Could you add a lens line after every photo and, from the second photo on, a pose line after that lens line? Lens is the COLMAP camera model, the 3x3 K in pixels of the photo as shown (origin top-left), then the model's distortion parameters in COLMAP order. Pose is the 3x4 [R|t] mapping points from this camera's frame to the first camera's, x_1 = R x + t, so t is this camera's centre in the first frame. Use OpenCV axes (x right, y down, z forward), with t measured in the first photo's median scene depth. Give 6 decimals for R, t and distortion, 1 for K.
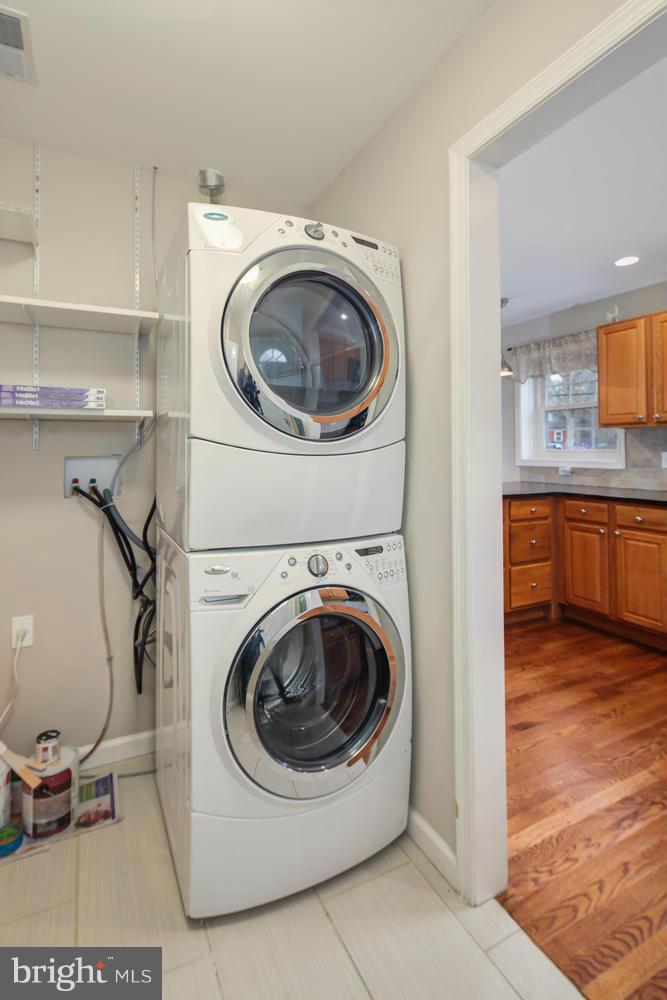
lens RADIAL K [[485.7, 0, 329.2], [0, 485.7, 440.6], [0, 0, 1]] dist [0.008023, -0.006674]
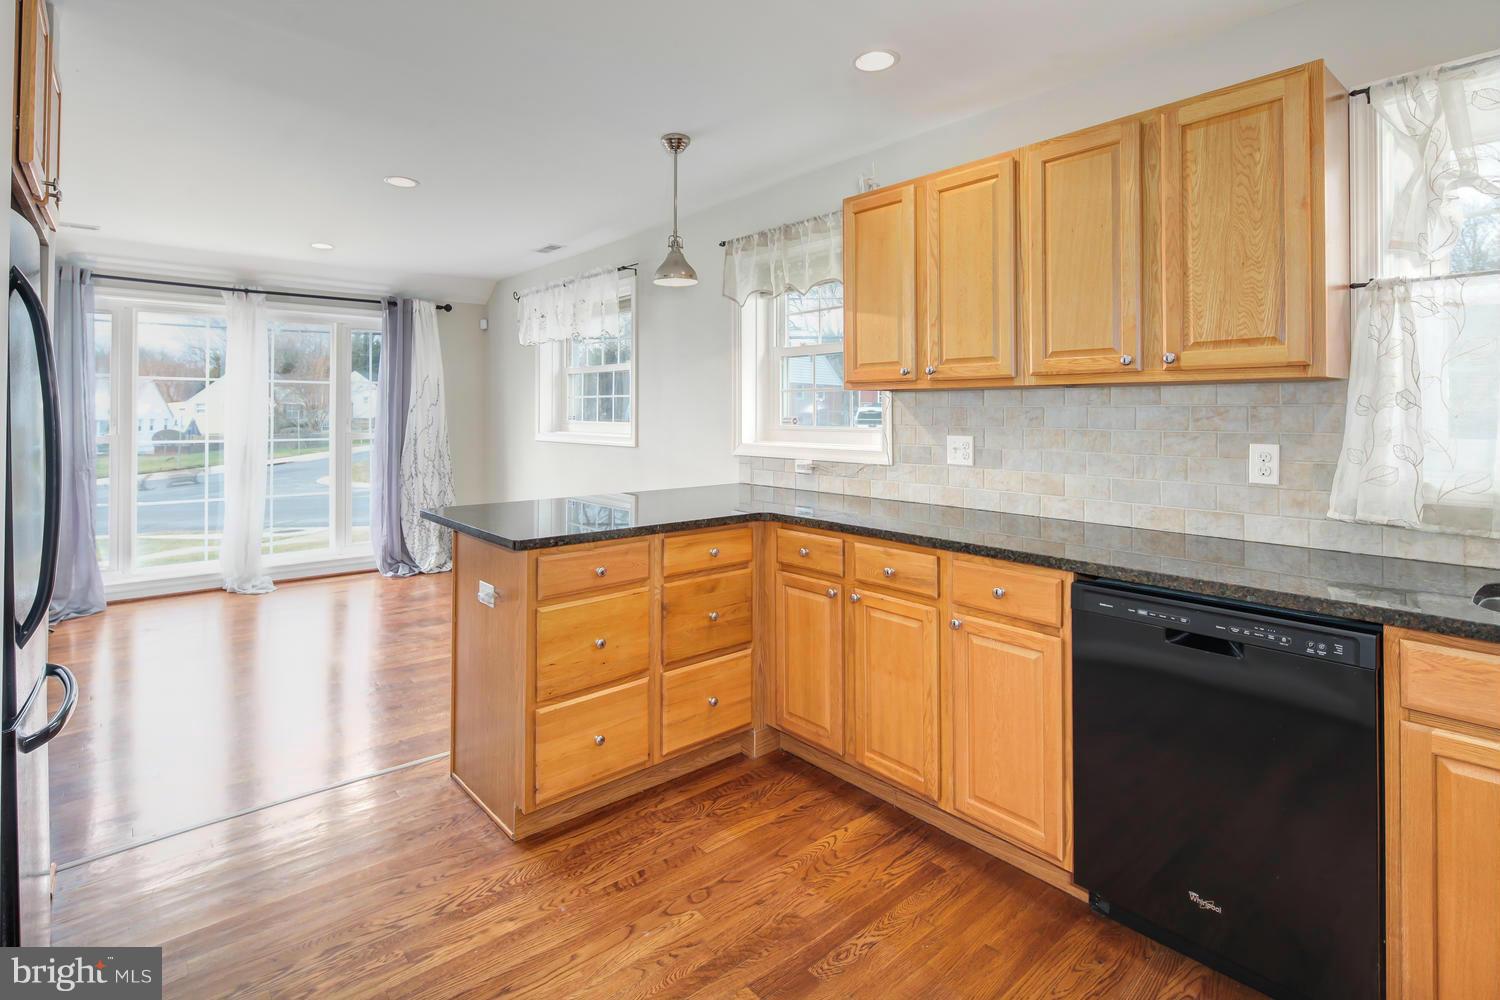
lens RADIAL K [[728.5, 0, 743.4], [0, 728.5, 404.0], [0, 0, 1]] dist [0.008023, -0.006674]
pose [[0.970392, 0.006156, 0.241457, 0.265197], [-0.007415, 0.999963, 0.004305, -0.013577], [-0.241421, -0.005968, 0.970402, 0.260735]]
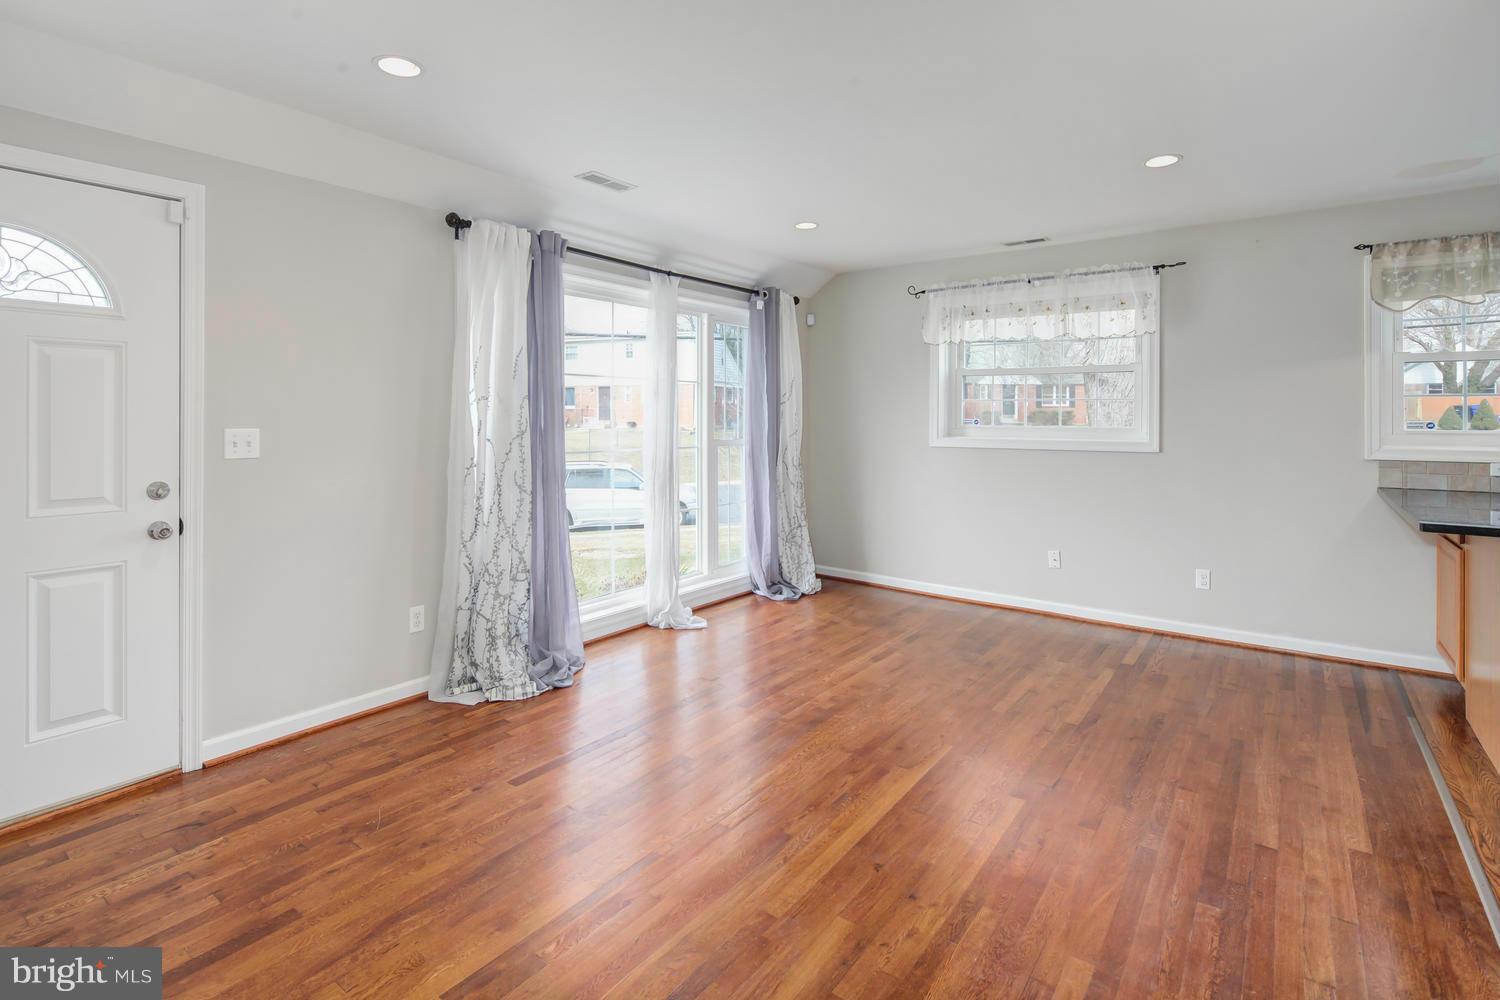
lens RADIAL K [[728.5, 0, 744.5], [0, 728.5, 413.8], [0, 0, 1]] dist [0.008023, -0.006674]
pose [[0.895617, 0.004493, 0.444804, -0.826711], [-0.010831, 0.999873, 0.011709, -0.003071], [-0.444695, -0.015305, 0.895552, 0.771776]]
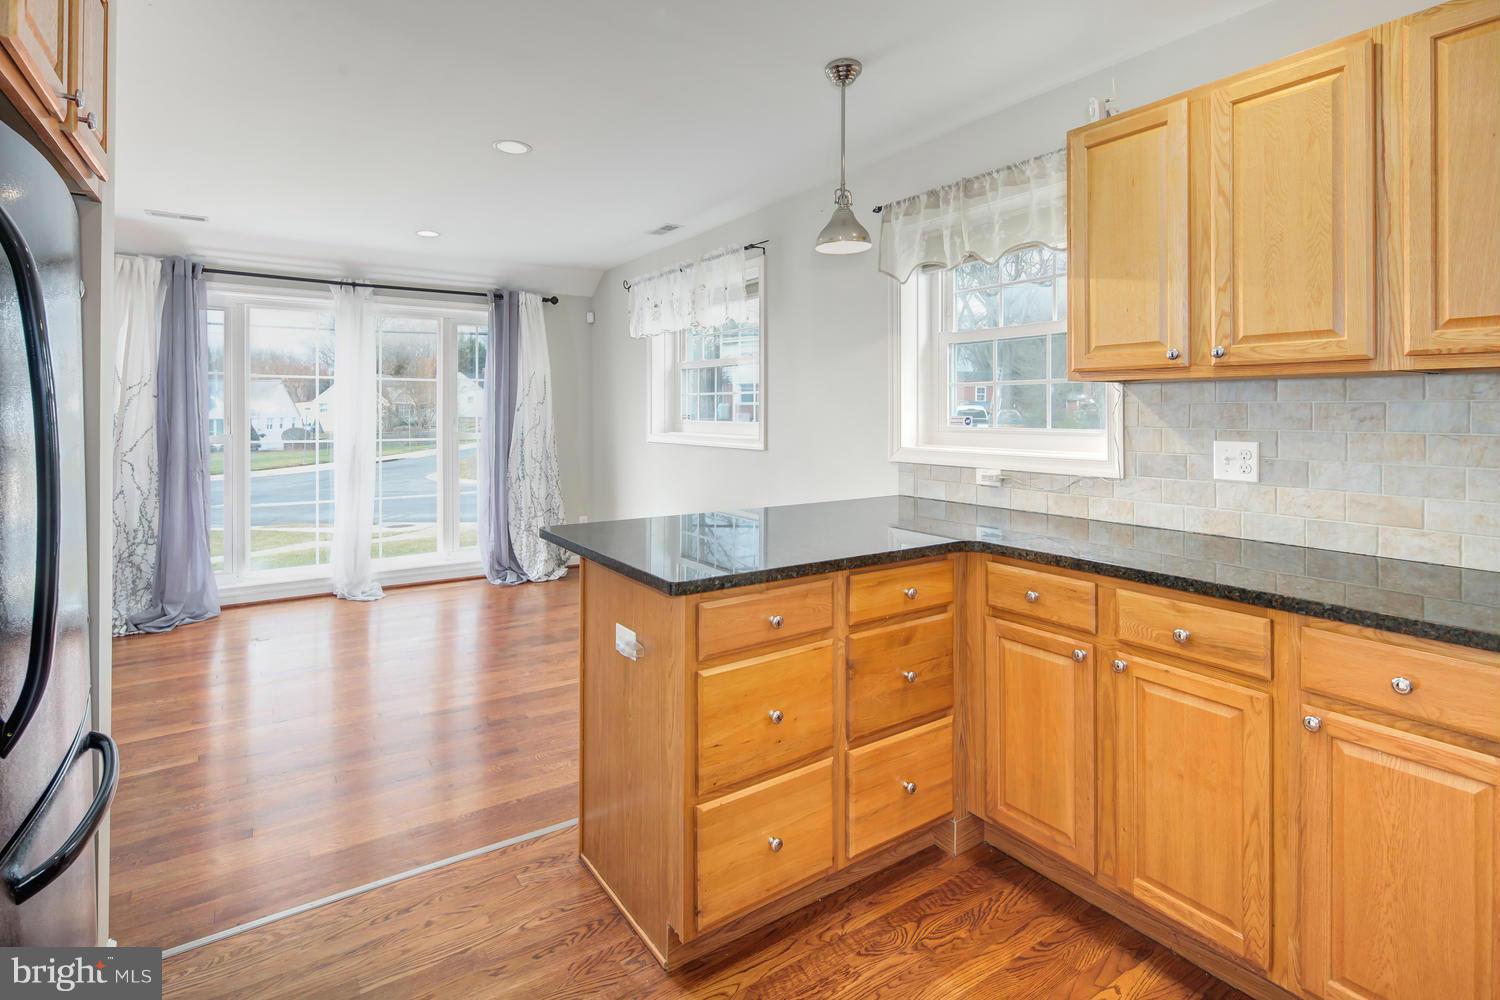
lens RADIAL K [[728.5, 0, 742.3], [0, 728.5, 410.8], [0, 0, 1]] dist [0.008023, -0.006674]
pose [[0.992226, 0.002568, 0.124419, 0.214792], [-0.004585, 0.999863, 0.015926, -0.009713], [-0.124361, -0.016373, 0.992102, 0.442999]]
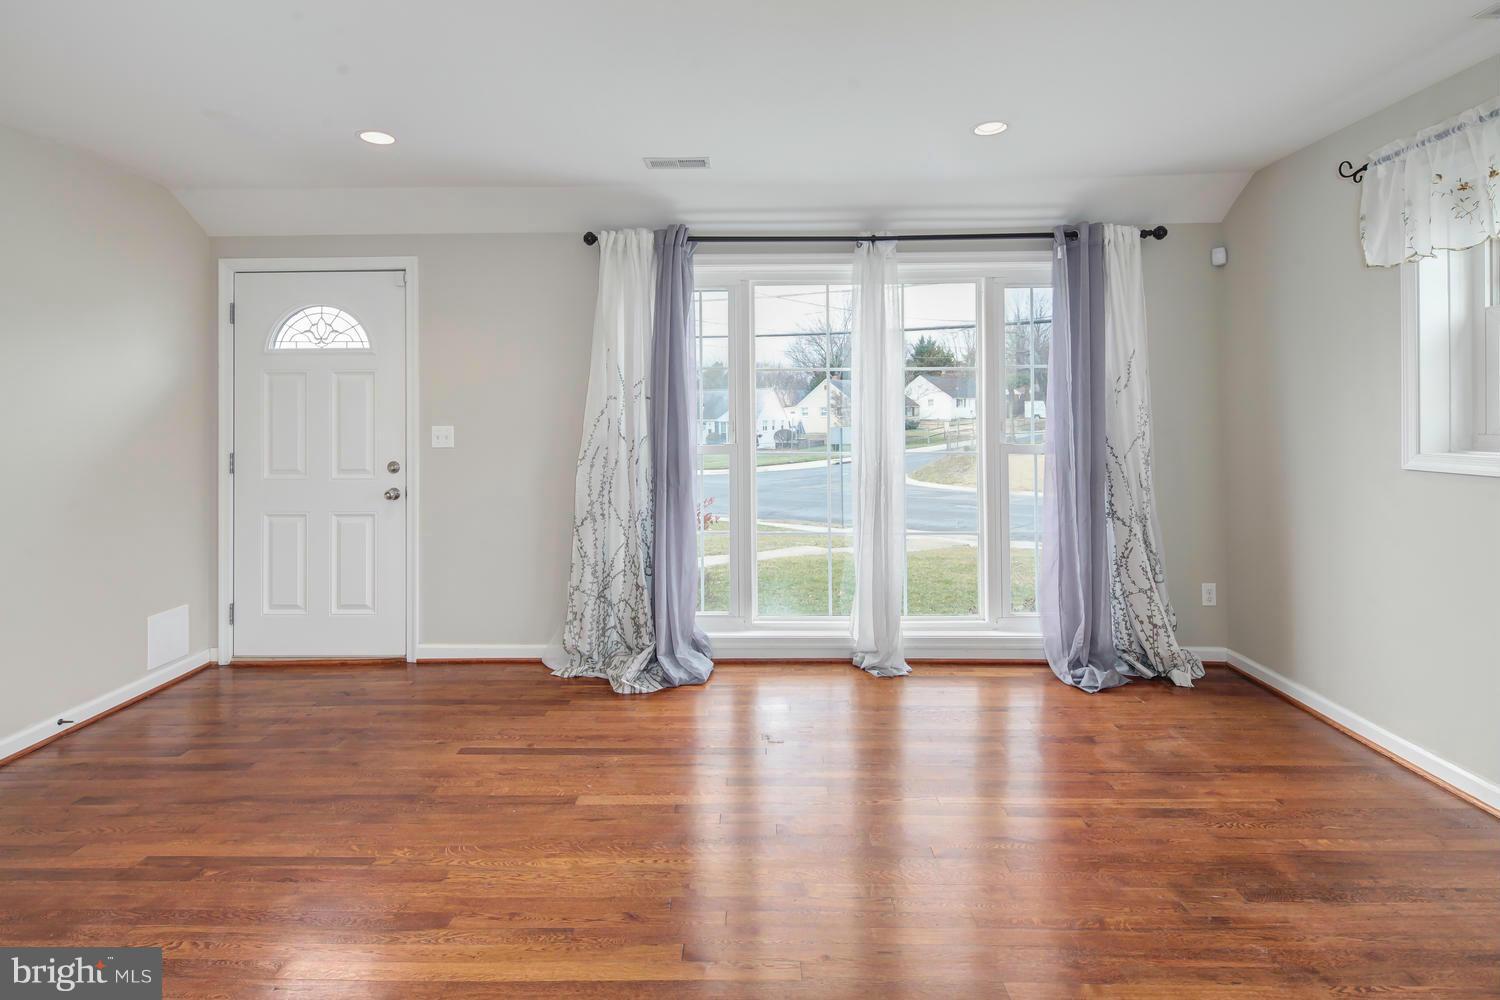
lens RADIAL K [[728.5, 0, 740.7], [0, 728.5, 413.4], [0, 0, 1]] dist [0.008023, -0.006674]
pose [[0.885978, -0.005432, -0.463696, -0.056845], [0.013335, 0.999816, 0.013766, 0.000206], [0.463536, -0.018379, 0.885887, 0.963045]]
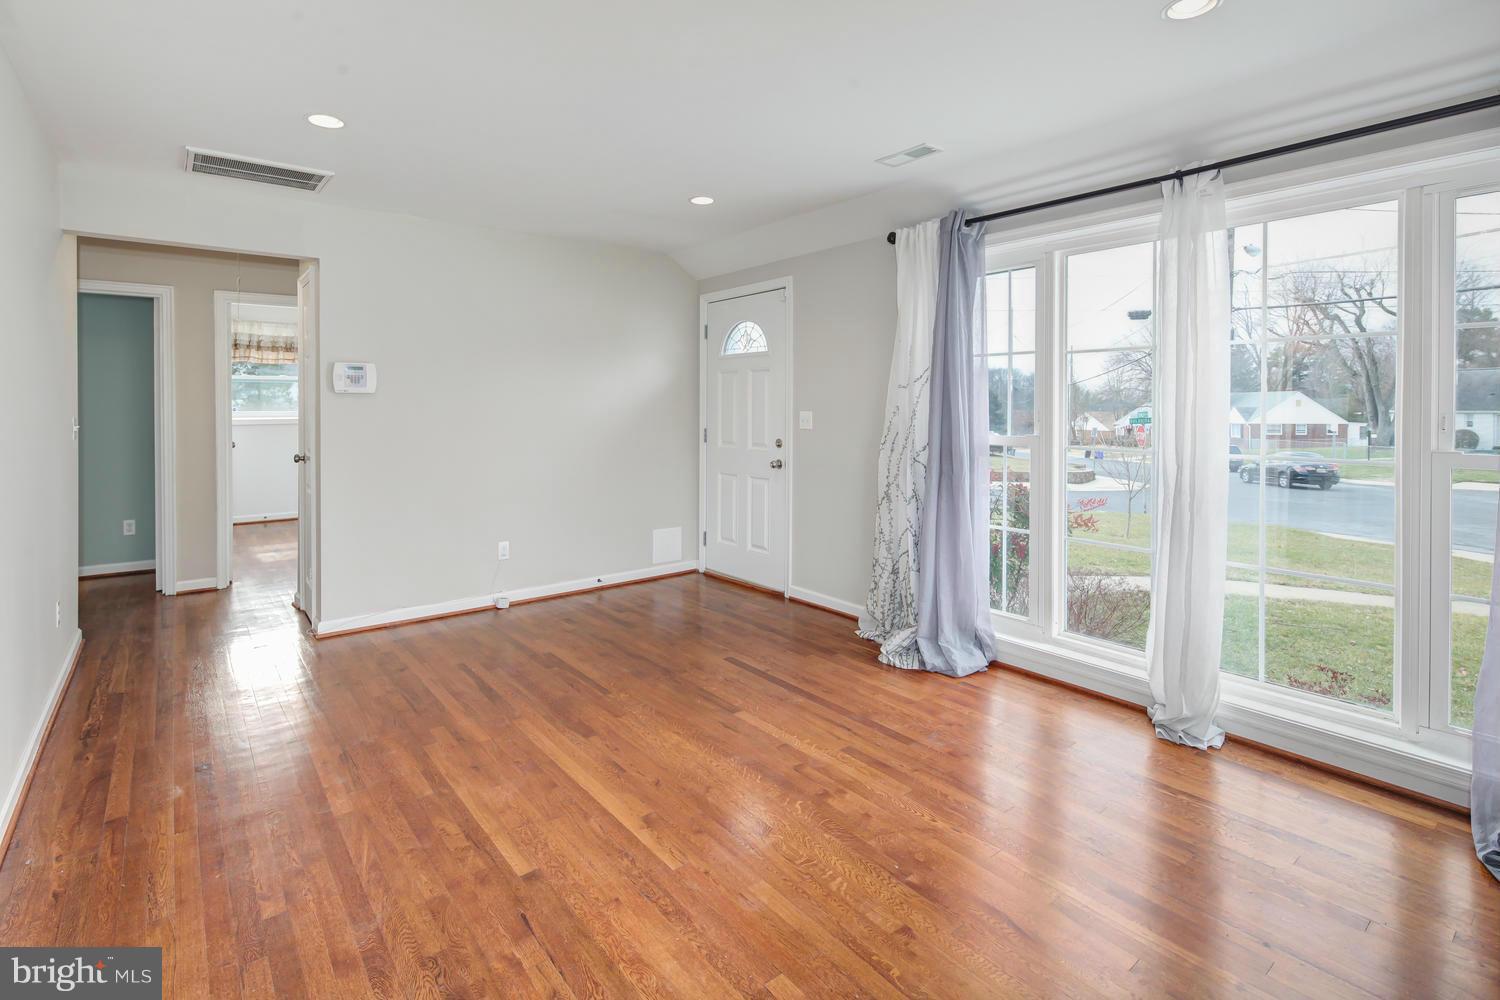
lens RADIAL K [[728.5, 0, 740.6], [0, 728.5, 413.8], [0, 0, 1]] dist [0.008023, -0.006674]
pose [[0.194847, 0.012857, -0.980749, 0.330275], [0.017934, 0.999700, 0.016668, 0.007993], [0.980670, -0.020836, 0.194558, 1.347213]]
